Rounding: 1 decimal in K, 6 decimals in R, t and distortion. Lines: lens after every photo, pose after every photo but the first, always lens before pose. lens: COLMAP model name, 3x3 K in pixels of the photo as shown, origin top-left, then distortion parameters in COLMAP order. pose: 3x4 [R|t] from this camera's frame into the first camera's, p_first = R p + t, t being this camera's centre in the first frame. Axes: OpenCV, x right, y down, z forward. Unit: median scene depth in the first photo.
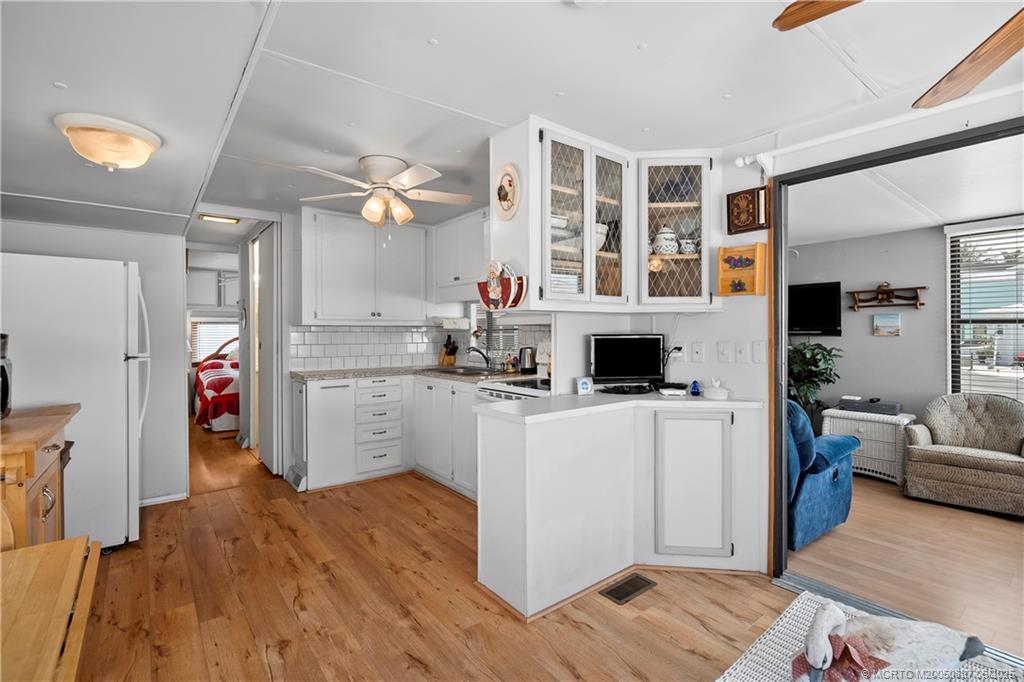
lens RADIAL K [[466.6, 0, 513.2], [0, 466.6, 334.5], [0, 0, 1]] dist [-0.005284, 0.000702]
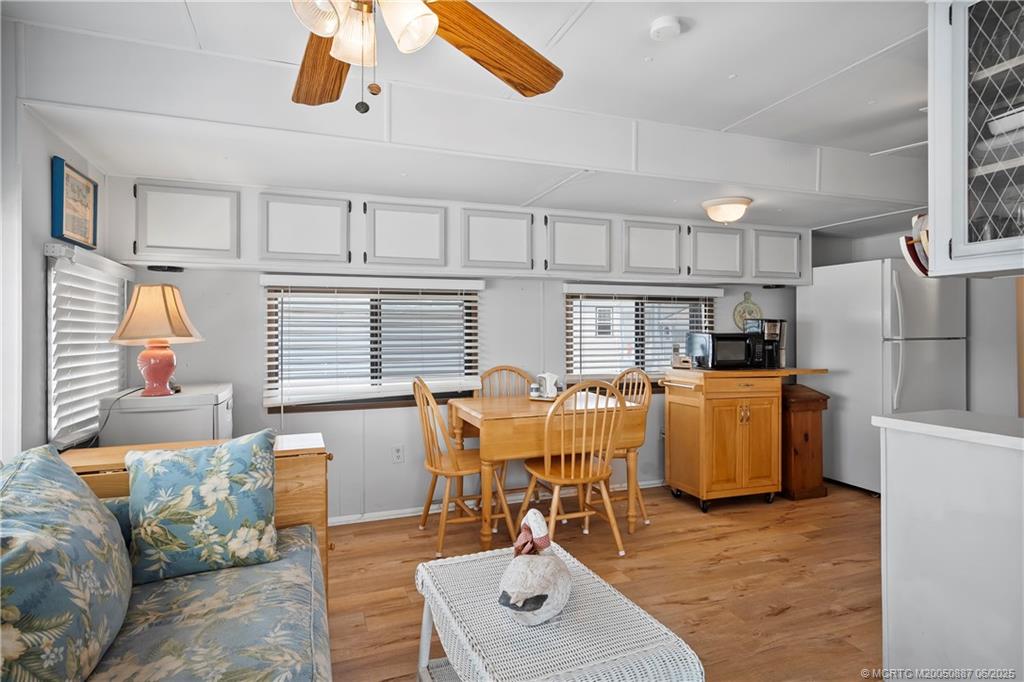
lens RADIAL K [[563.0, 0, 514.8], [0, 563.0, 332.7], [0, 0, 1]] dist [-0.000165, -0.000383]
pose [[-0.301612, 0.010721, -0.953371, 0.533485], [-0.003583, 0.999917, 0.012378, 0.011330], [0.953424, 0.007149, -0.301548, 0.338888]]
